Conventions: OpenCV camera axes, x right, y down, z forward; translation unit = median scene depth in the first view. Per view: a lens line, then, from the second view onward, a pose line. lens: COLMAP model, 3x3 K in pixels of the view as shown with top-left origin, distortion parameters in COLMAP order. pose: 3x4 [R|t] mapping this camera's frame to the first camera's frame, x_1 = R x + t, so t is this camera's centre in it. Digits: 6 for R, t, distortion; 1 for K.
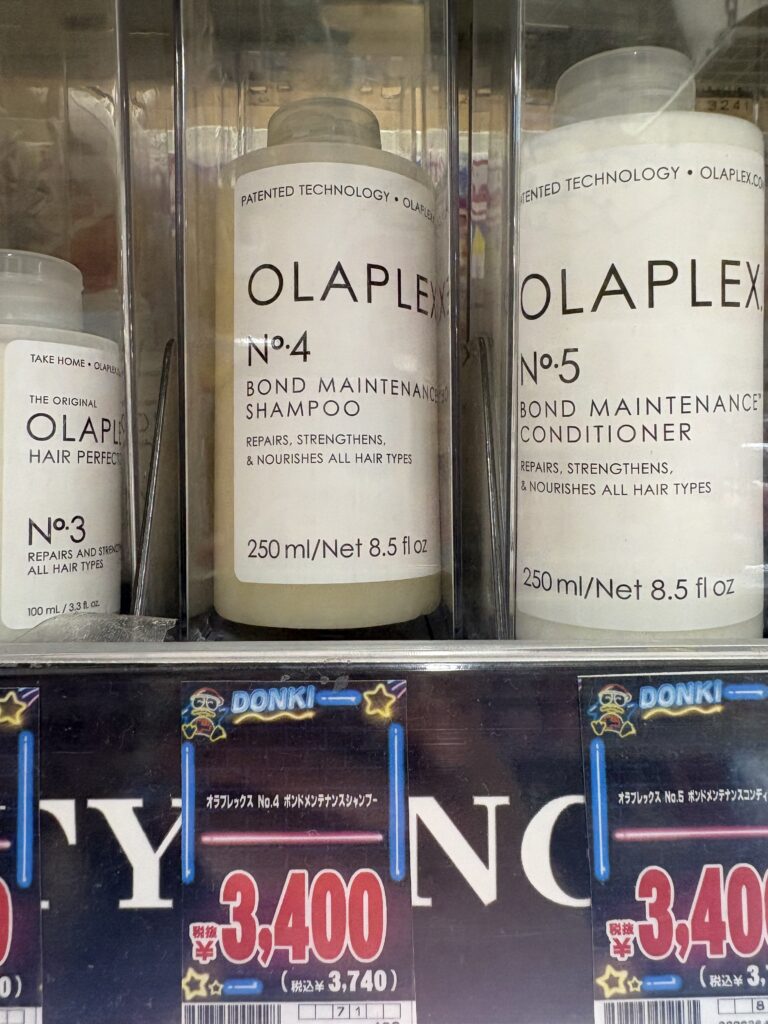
lens RADIAL K [[789.2, 0, 389.0], [0, 789.2, 464.3], [0, 0, 1]] dist [0.018320, -0.021504]
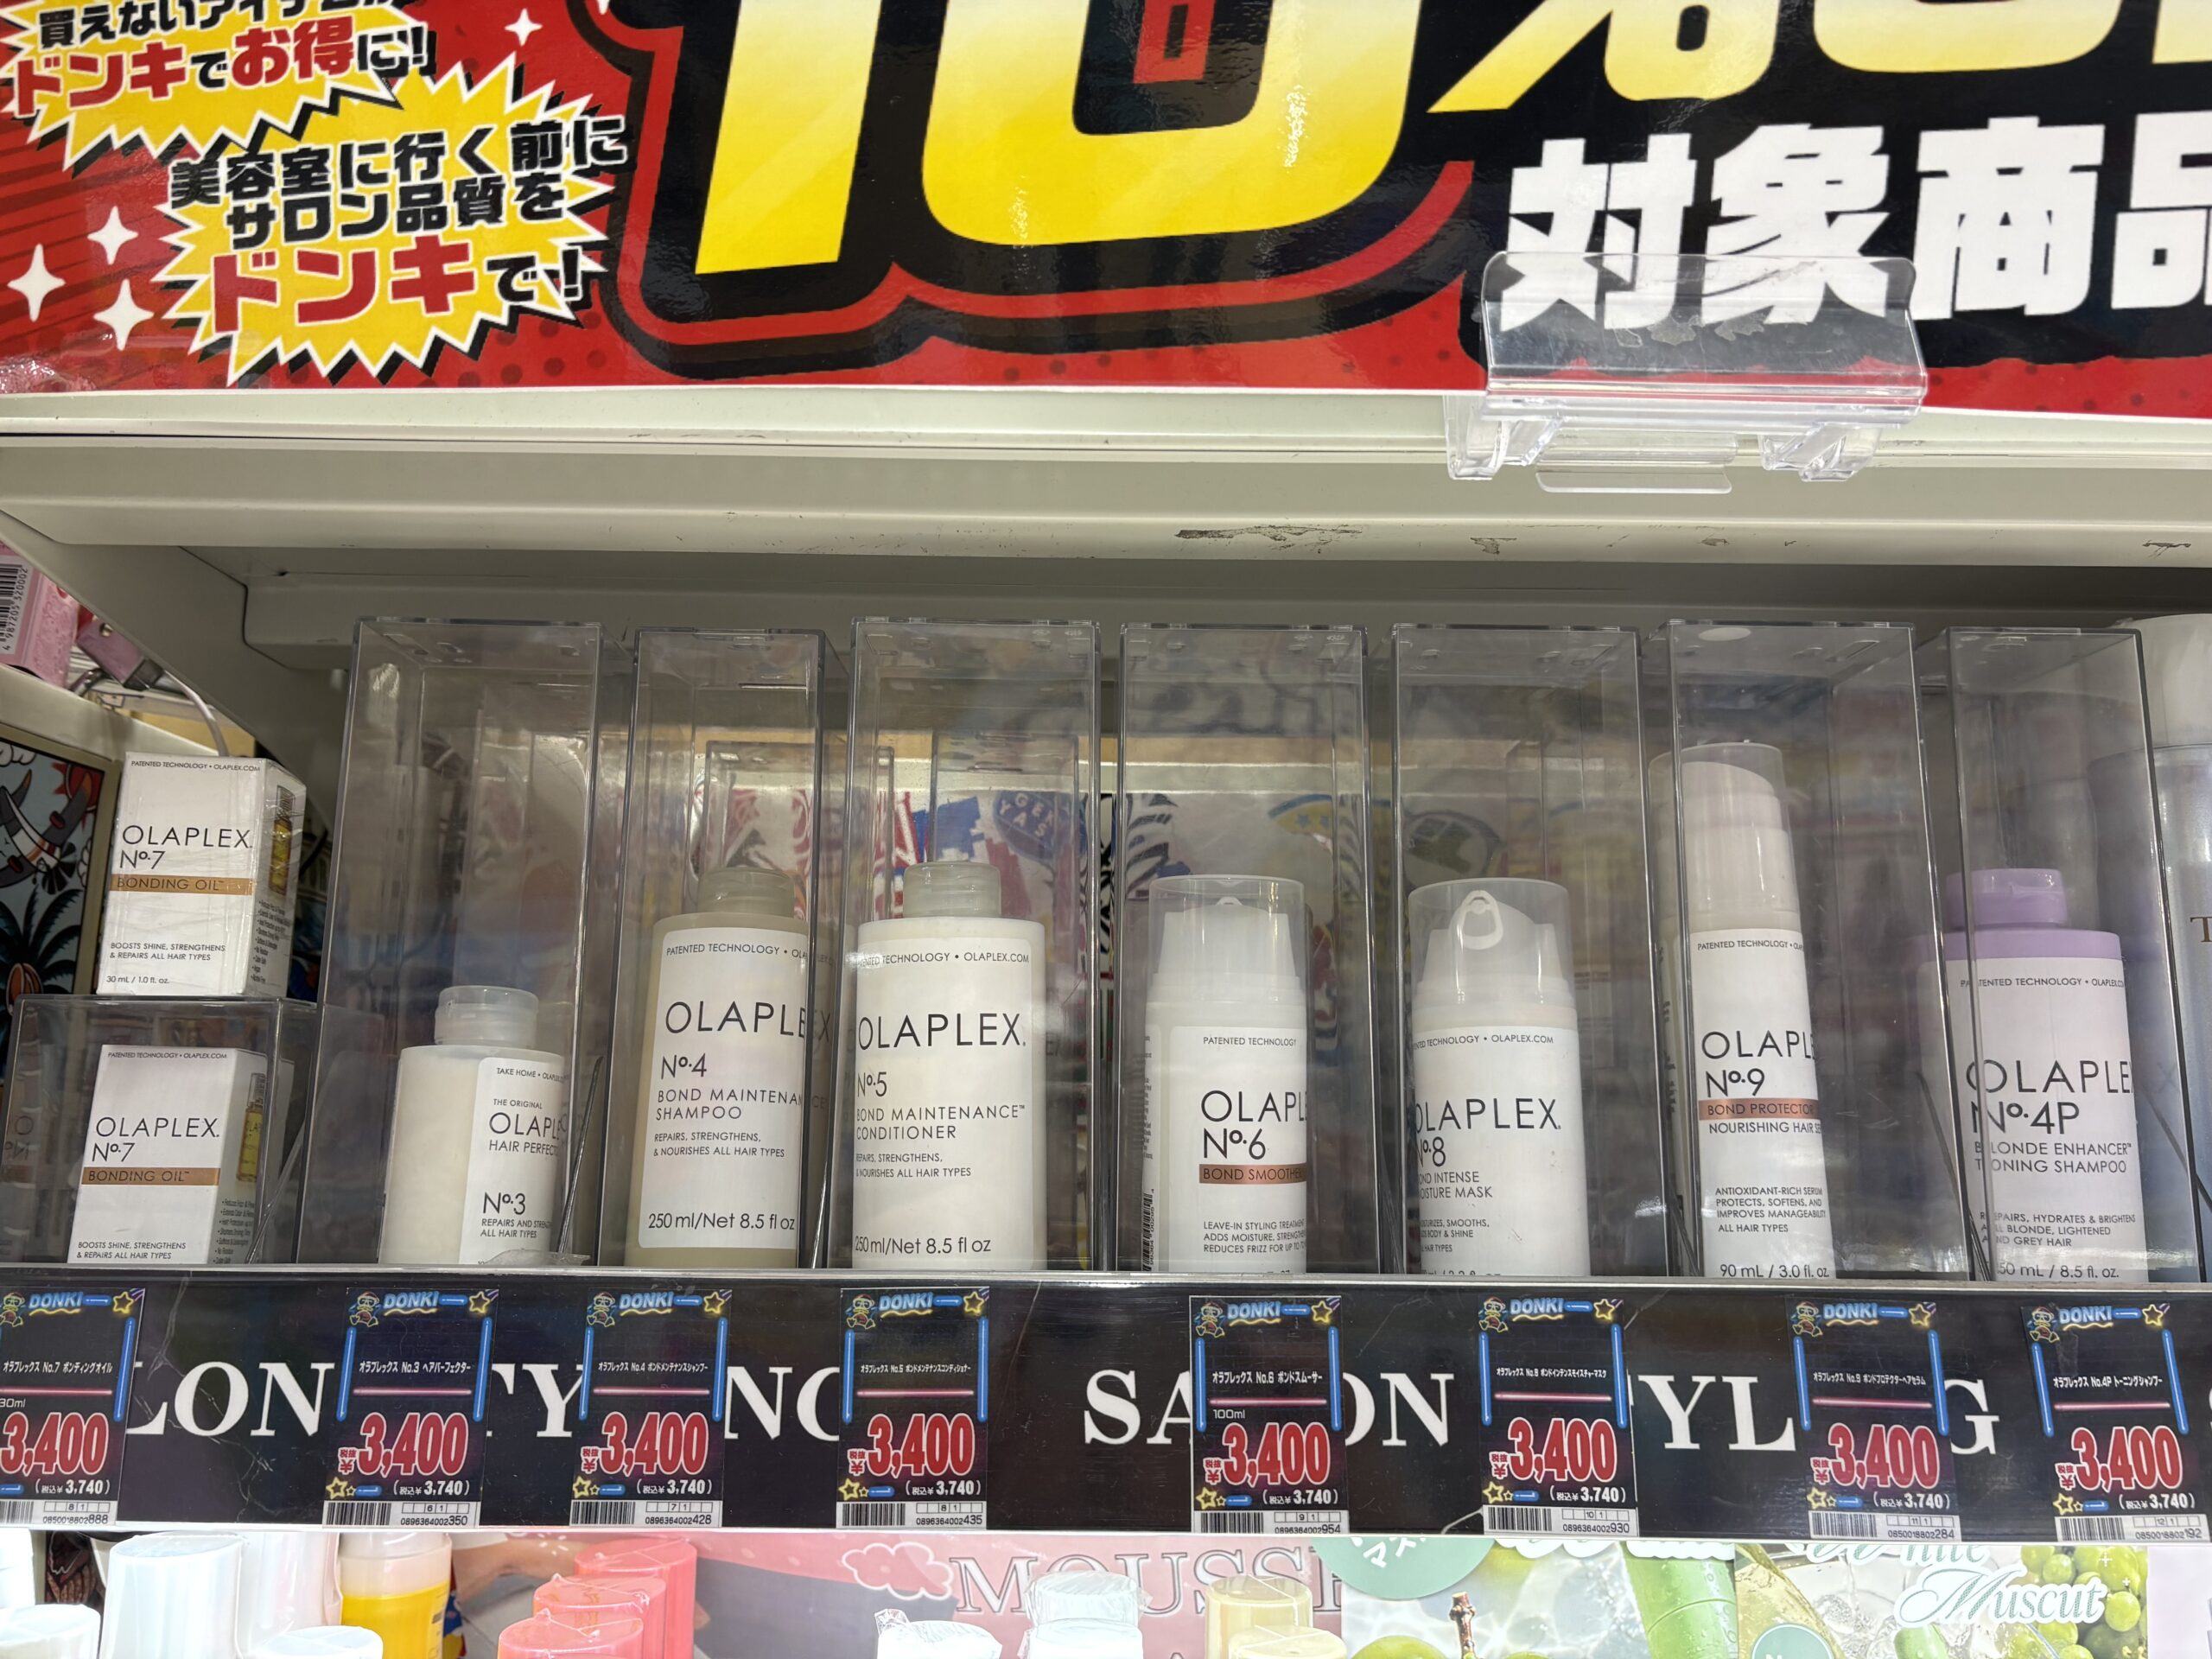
lens RADIAL K [[1697.9, 0, 1091.1], [0, 1697.9, 835.0], [0, 0, 1]] dist [0.006730, 0.014445]
pose [[0.999854, 0.014749, -0.008602, 0.754235], [-0.016298, 0.974595, -0.223382, 0.136030], [0.005089, 0.223489, 0.974693, -2.500355]]
